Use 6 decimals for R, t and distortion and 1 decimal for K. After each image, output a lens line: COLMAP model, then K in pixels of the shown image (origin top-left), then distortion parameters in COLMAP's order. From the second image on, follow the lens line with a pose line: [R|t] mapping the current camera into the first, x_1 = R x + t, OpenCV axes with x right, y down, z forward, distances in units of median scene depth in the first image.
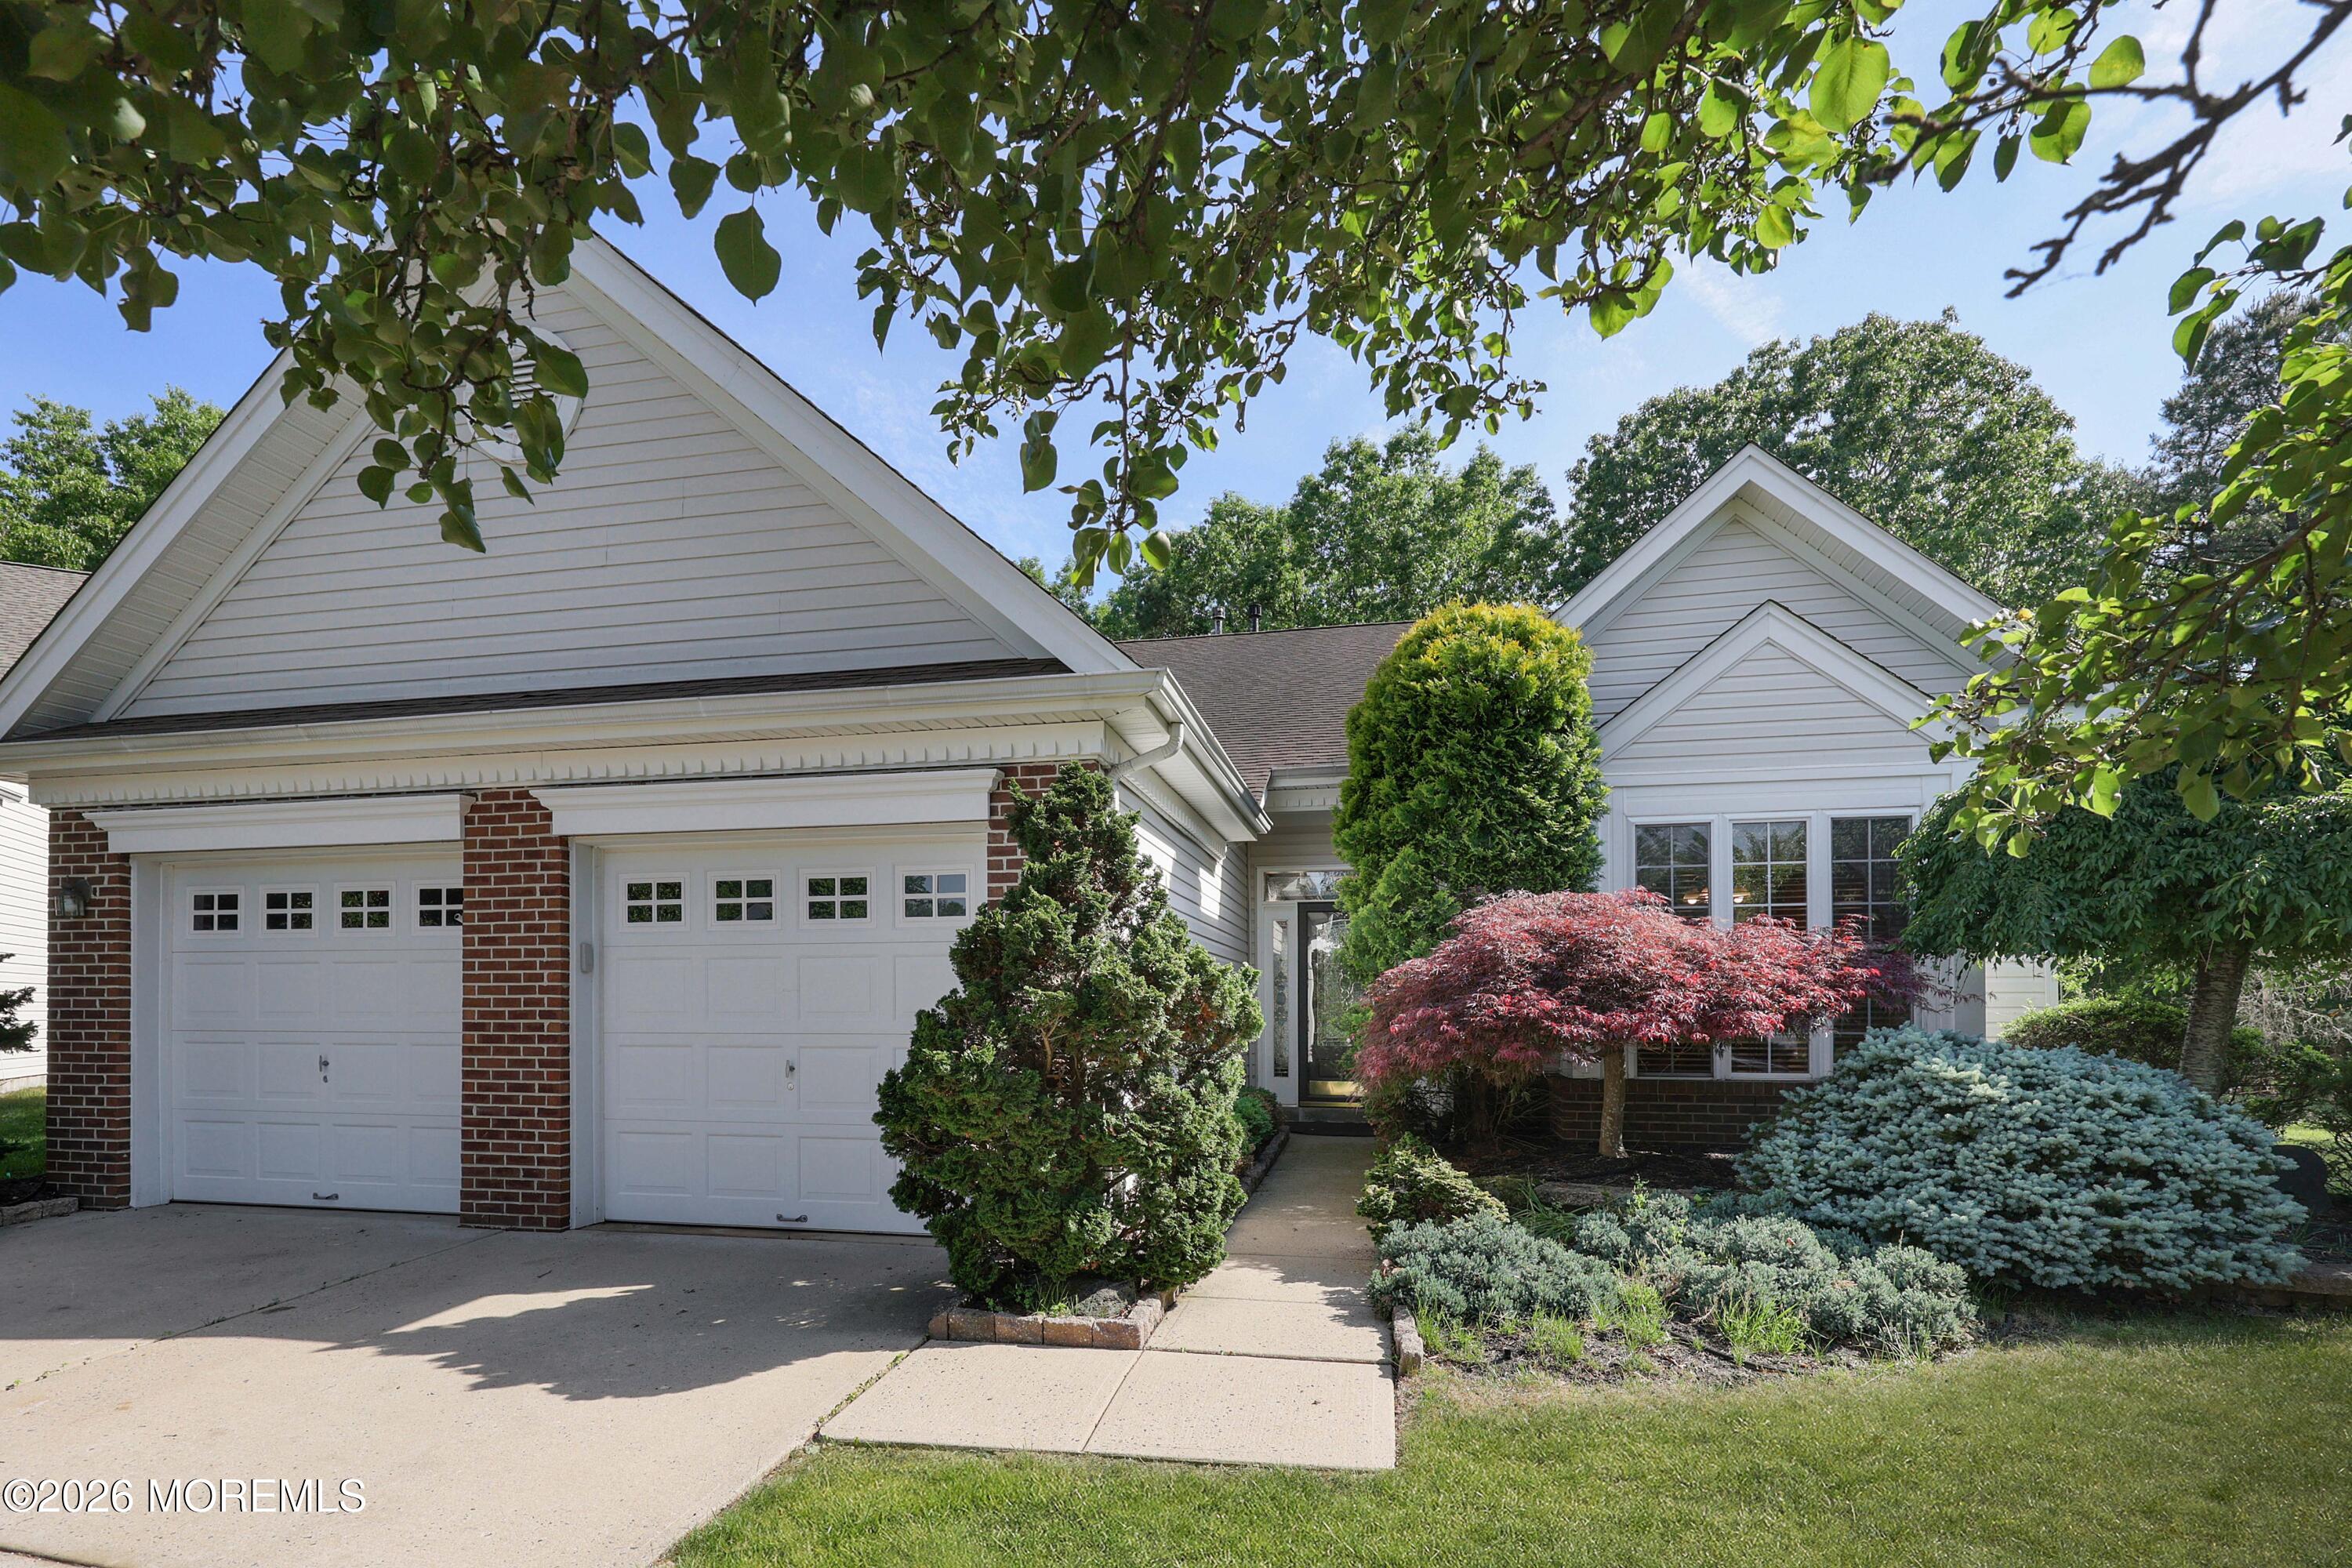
lens RADIAL K [[1031.9, 0, 1176.4], [0, 1031.9, 788.1], [0, 0, 1]] dist [-0.000905, -0.000335]
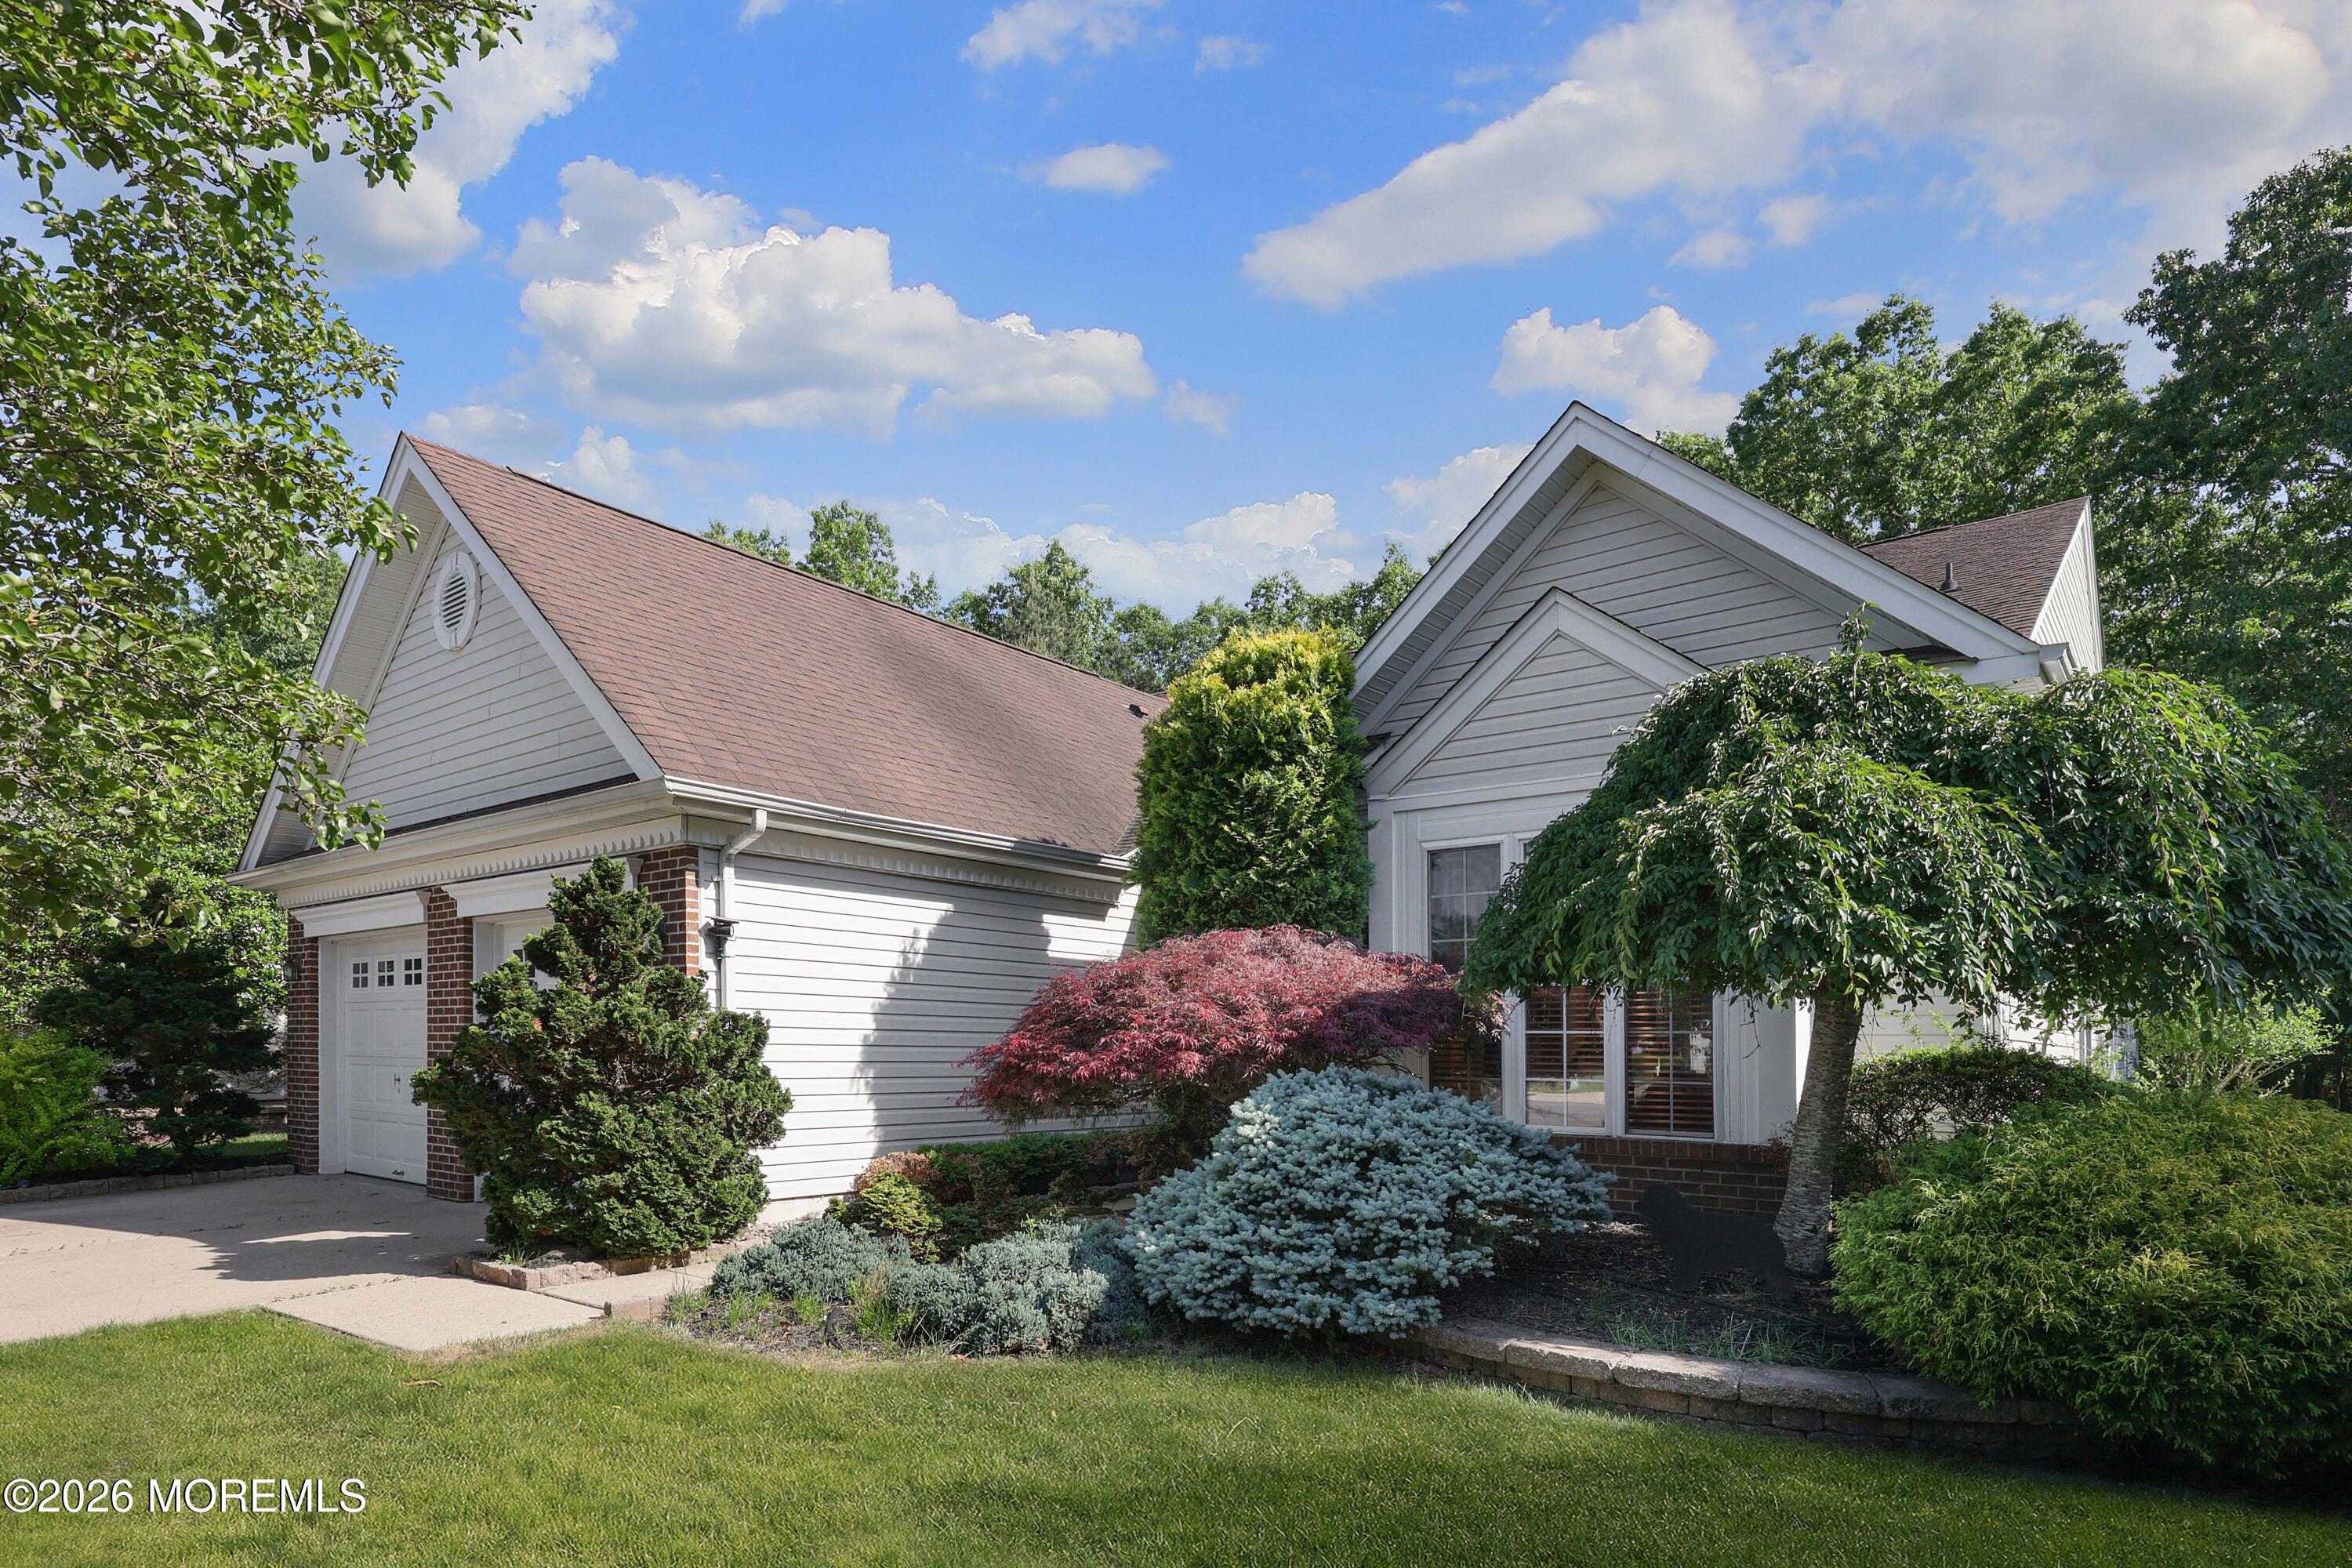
lens RADIAL K [[1147.8, 0, 1173.2], [0, 1147.8, 781.5], [0, 0, 1]] dist [0.000036, -0.000217]
pose [[0.913762, -0.083805, -0.397513, 0.723200], [0.075716, 0.996478, -0.036034, -0.007074], [0.399132, 0.002828, 0.916889, -0.033066]]
